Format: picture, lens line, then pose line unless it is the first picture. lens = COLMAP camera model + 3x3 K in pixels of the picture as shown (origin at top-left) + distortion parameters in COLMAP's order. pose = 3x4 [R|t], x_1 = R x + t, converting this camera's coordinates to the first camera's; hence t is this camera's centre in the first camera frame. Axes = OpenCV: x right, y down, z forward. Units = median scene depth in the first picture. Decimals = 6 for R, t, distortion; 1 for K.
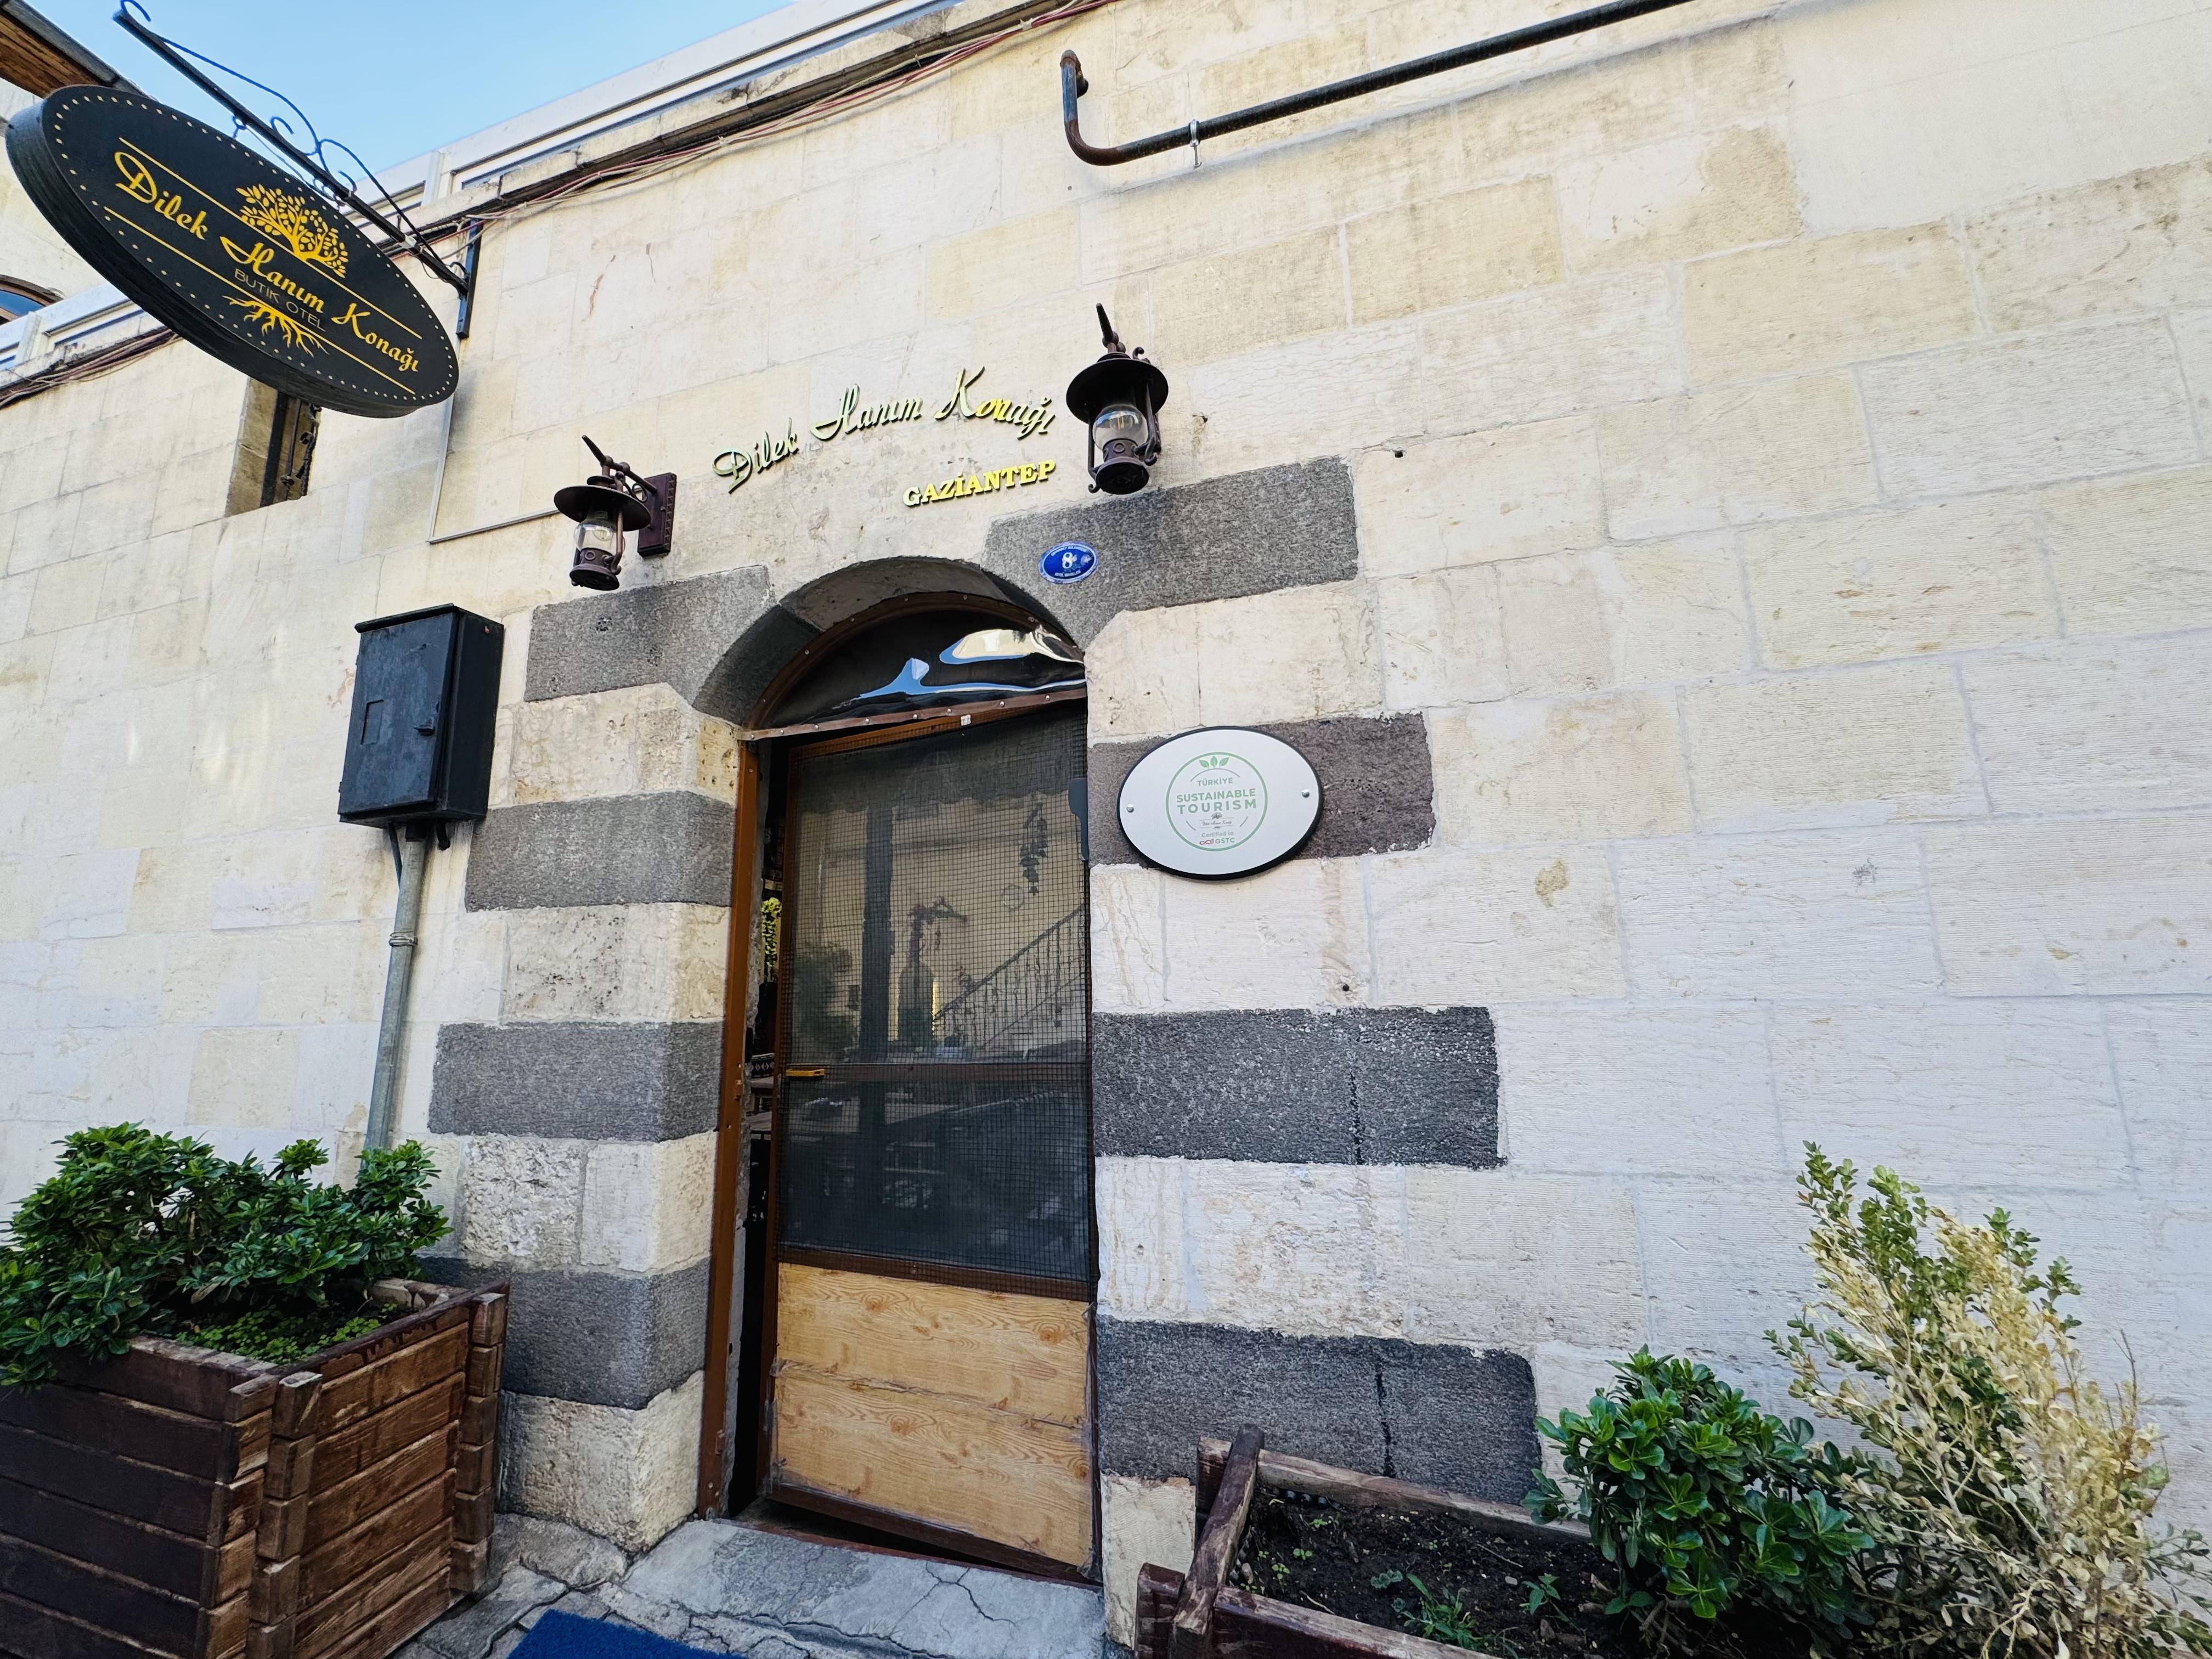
lens RADIAL K [[884.6, 0, 1100.4], [0, 884.6, 827.5], [0, 0, 1]] dist [-0.003736, 0.000534]
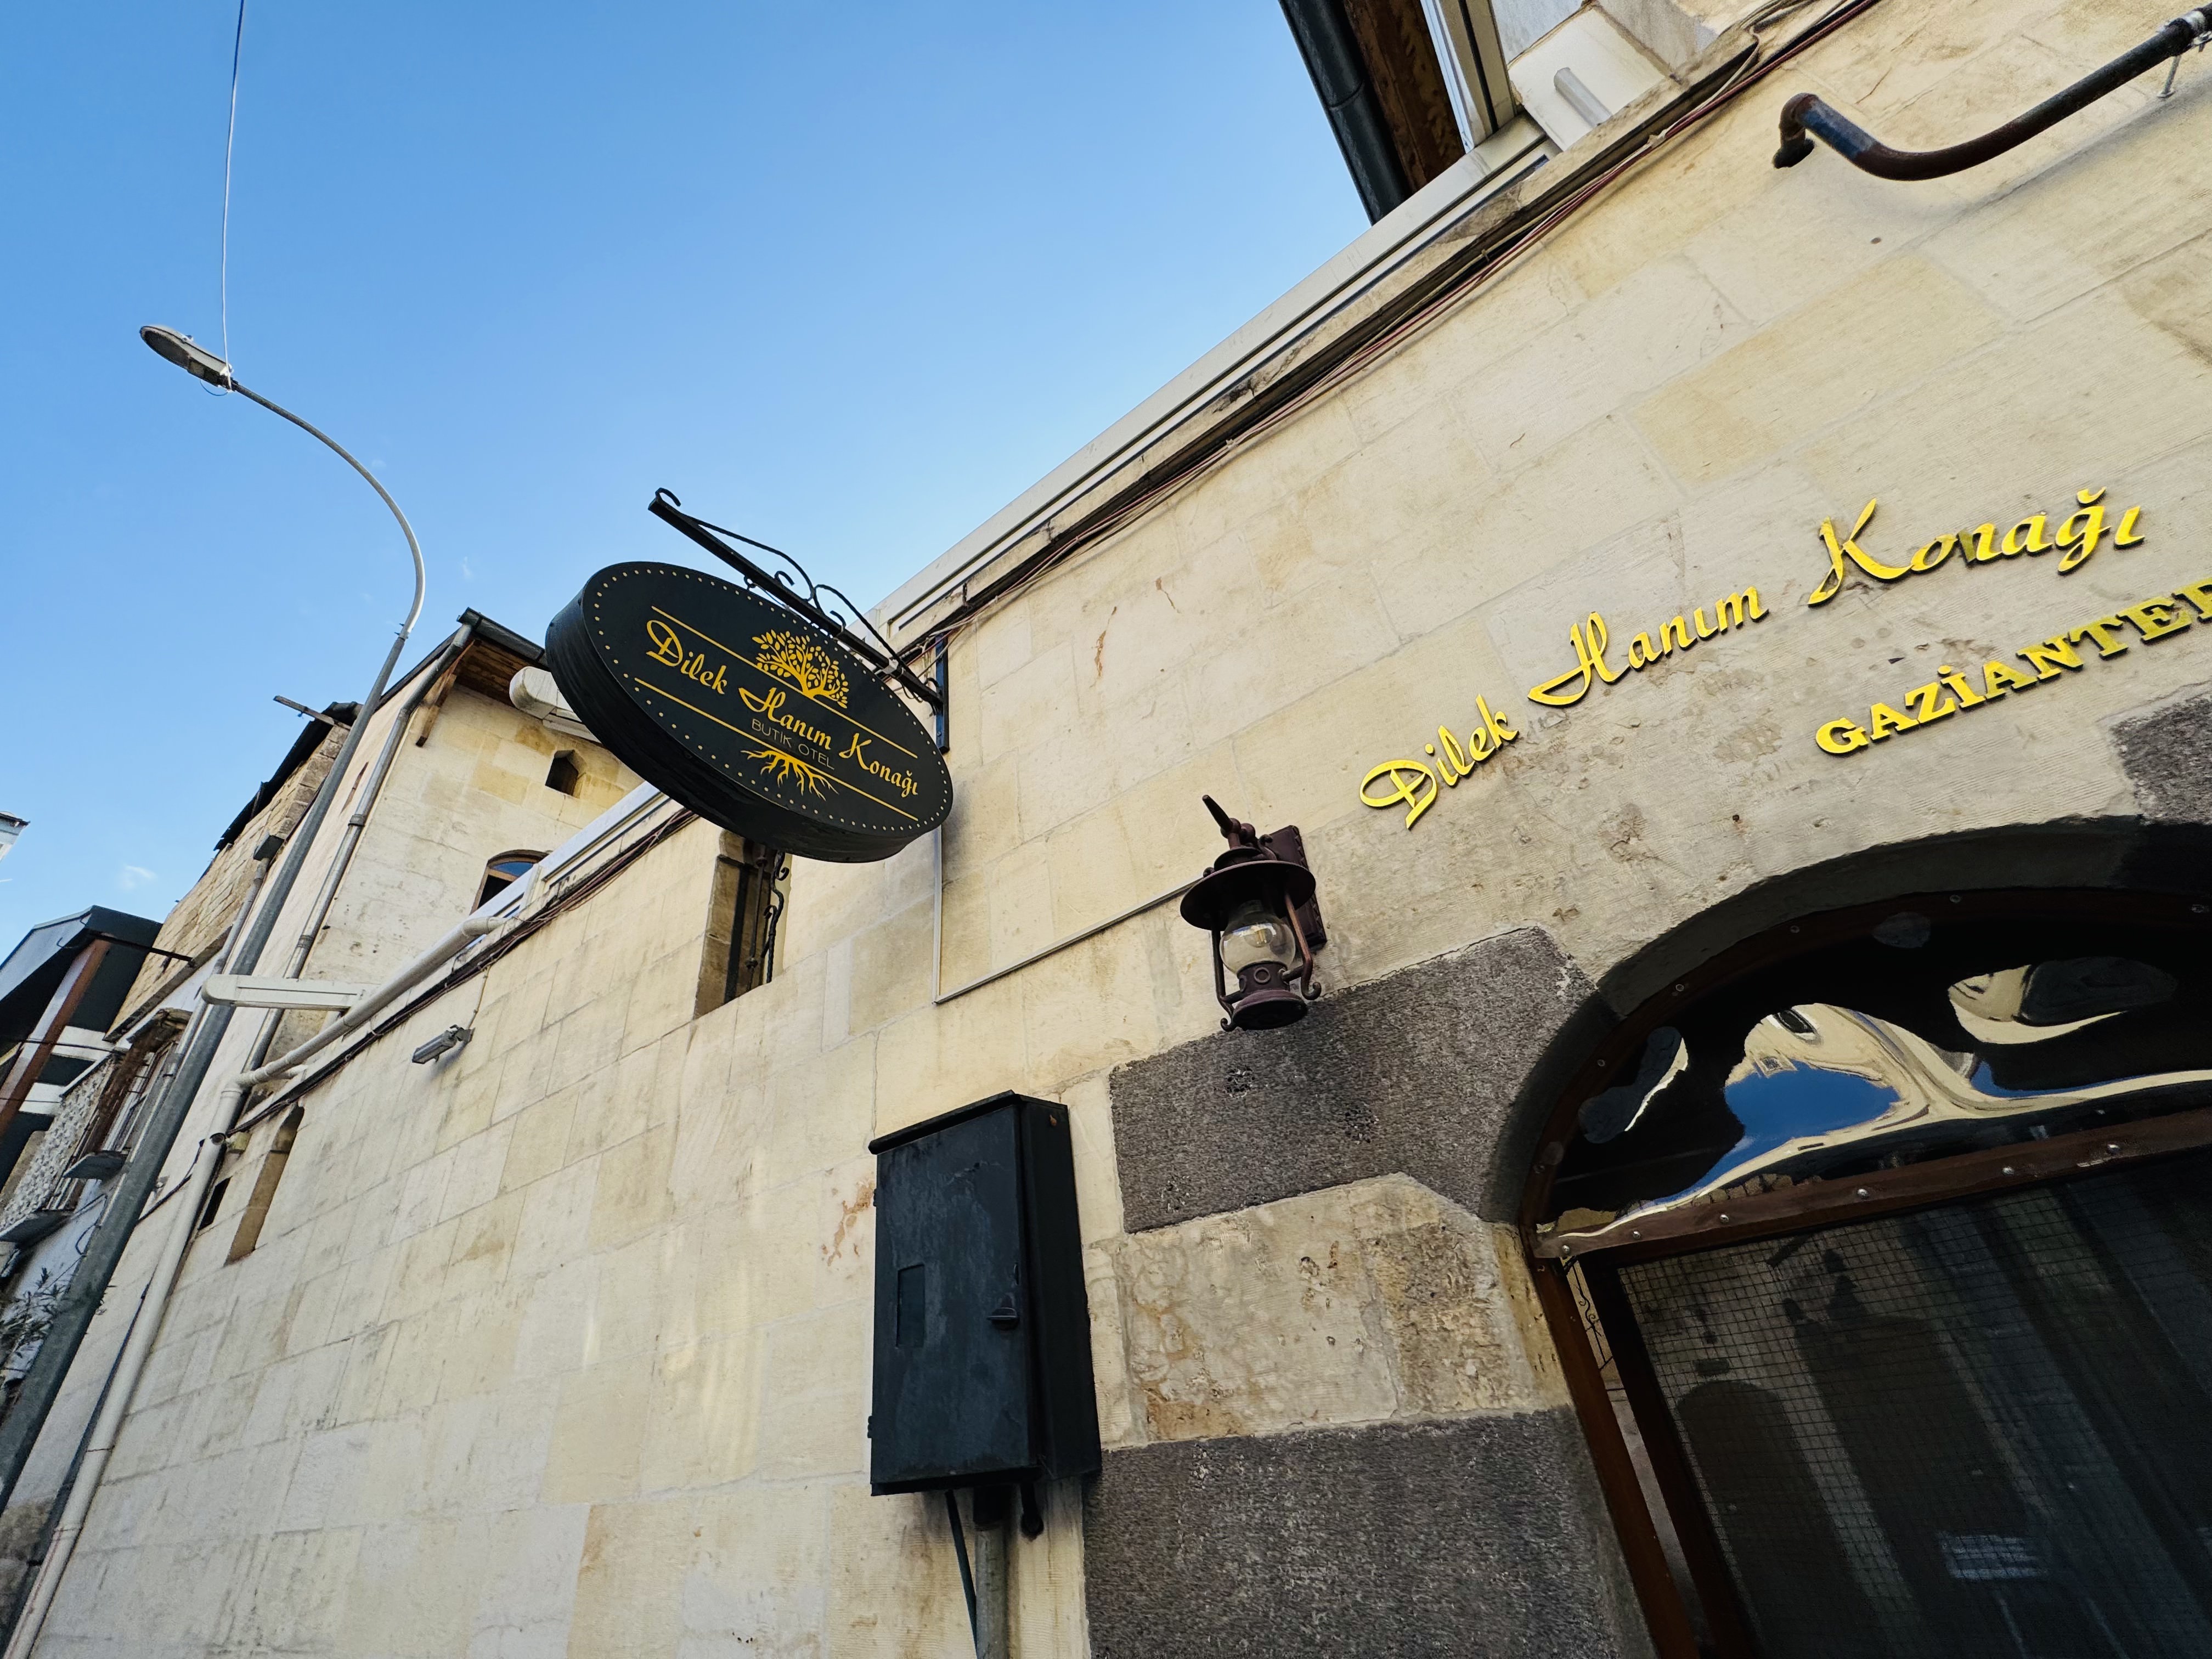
lens RADIAL K [[884.6, 0, 1102.1], [0, 884.6, 827.7], [0, 0, 1]] dist [-0.003736, 0.000534]
pose [[0.938453, -0.251080, -0.237201, -0.494034], [0.147791, 0.912578, -0.381260, -0.182059], [0.312191, 0.322738, 0.893519, 0.394071]]
